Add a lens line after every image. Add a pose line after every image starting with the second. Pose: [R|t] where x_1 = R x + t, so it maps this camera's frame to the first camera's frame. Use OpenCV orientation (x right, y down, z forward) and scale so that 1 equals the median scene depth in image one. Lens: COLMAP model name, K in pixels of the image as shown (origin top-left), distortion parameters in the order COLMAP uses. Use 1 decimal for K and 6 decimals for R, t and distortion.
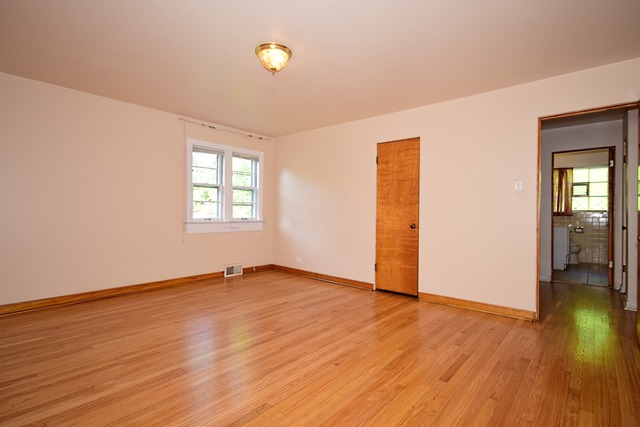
lens RADIAL K [[310.3, 0, 323.8], [0, 310.3, 212.6], [0, 0, 1]] dist [0.007837, -0.000345]
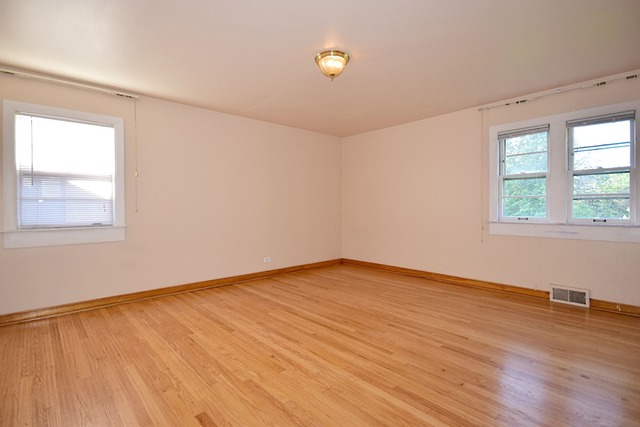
lens RADIAL K [[311.4, 0, 320.6], [0, 311.4, 211.3], [0, 0, 1]] dist [0.009398, 0.000195]
pose [[-0.120692, 0.004023, -0.992682, 0.789803], [0.001261, 0.999992, 0.003899, -0.003087], [0.992689, -0.000781, -0.120696, 0.956934]]
